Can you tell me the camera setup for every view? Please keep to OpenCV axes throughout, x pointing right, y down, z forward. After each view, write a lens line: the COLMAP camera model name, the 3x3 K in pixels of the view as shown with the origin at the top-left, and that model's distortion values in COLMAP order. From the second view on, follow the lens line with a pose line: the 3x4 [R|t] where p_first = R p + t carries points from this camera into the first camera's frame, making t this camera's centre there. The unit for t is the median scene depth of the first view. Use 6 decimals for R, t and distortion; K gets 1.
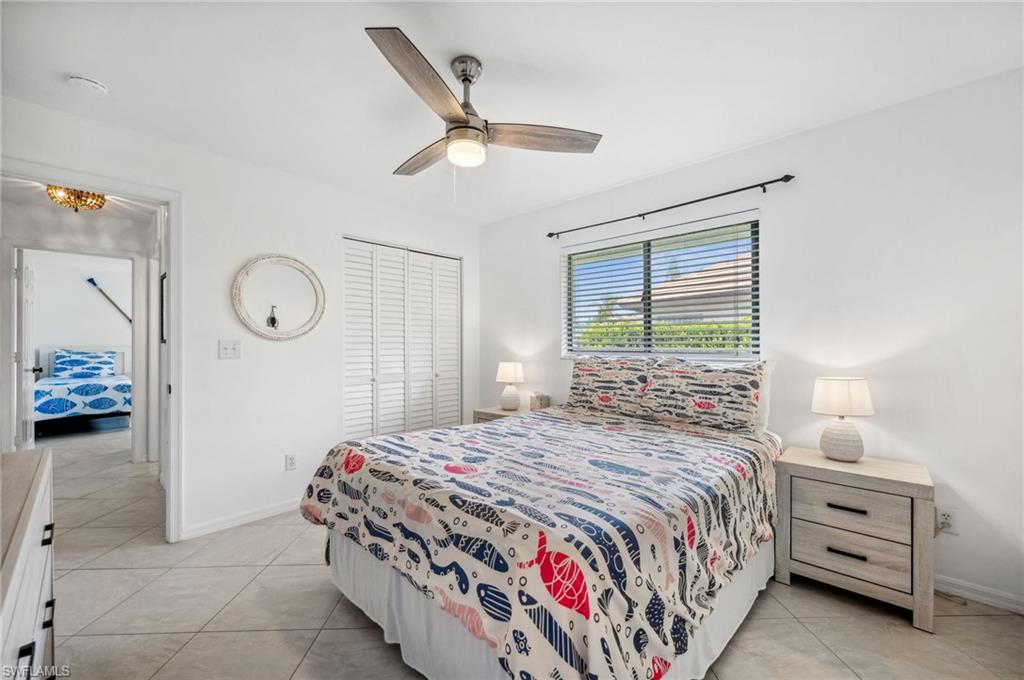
lens RADIAL K [[410.0, 0, 512.0], [0, 410.0, 340.0], [0, 0, 1]] dist [0.000360, 0.000008]
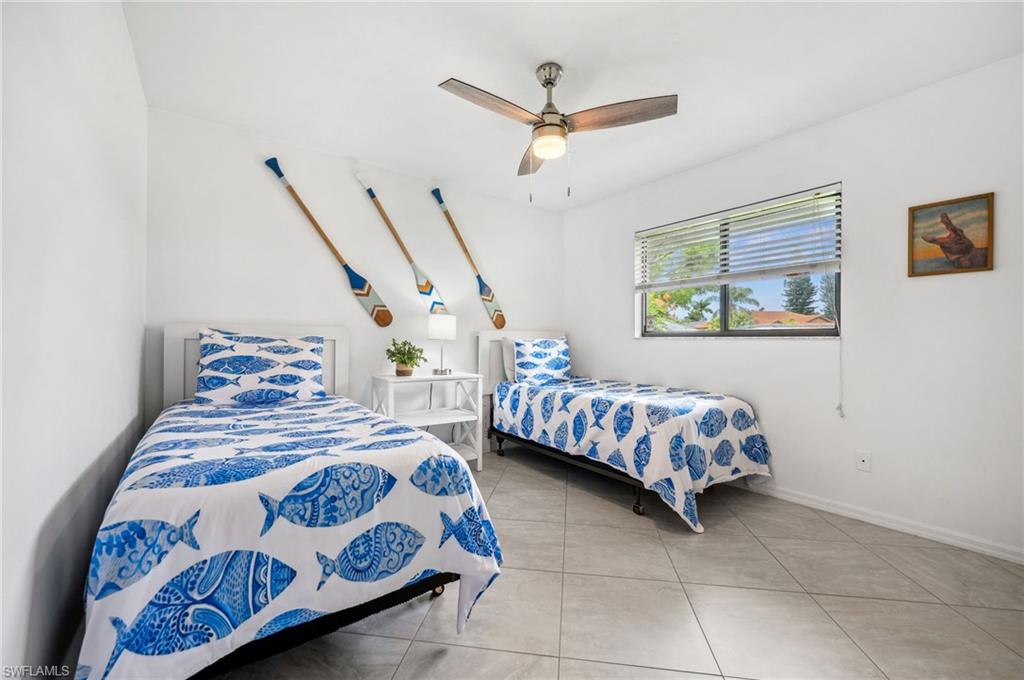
lens RADIAL K [[410.0, 0, 512.0], [0, 410.0, 340.0], [0, 0, 1]] dist [0.000360, 0.000008]
pose [[0.985158, 0.007135, -0.171504, -0.060420], [-0.006166, 0.999962, 0.006181, 0.002318], [0.171541, -0.005031, 0.985164, 0.053502]]
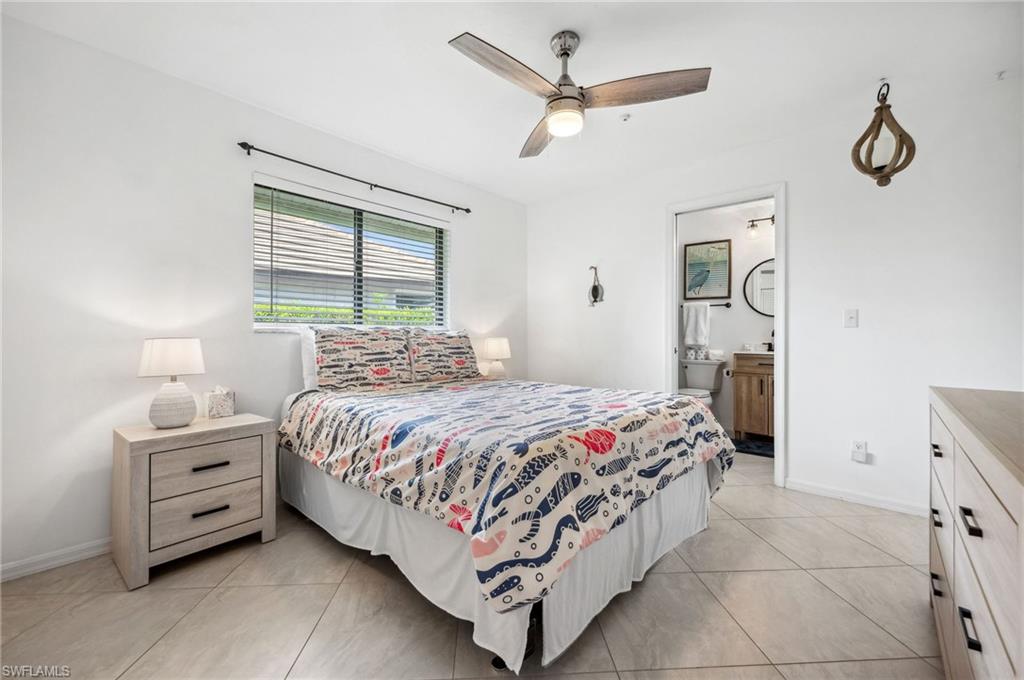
lens RADIAL K [[420.7, 0, 516.1], [0, 420.7, 322.9], [0, 0, 1]] dist [-0.001373, 0.000042]
pose [[-0.048427, 0.026754, 0.998468, -1.412740], [-0.009997, 0.999578, -0.027269, 0.105380], [-0.998777, -0.011302, -0.048139, 1.394839]]
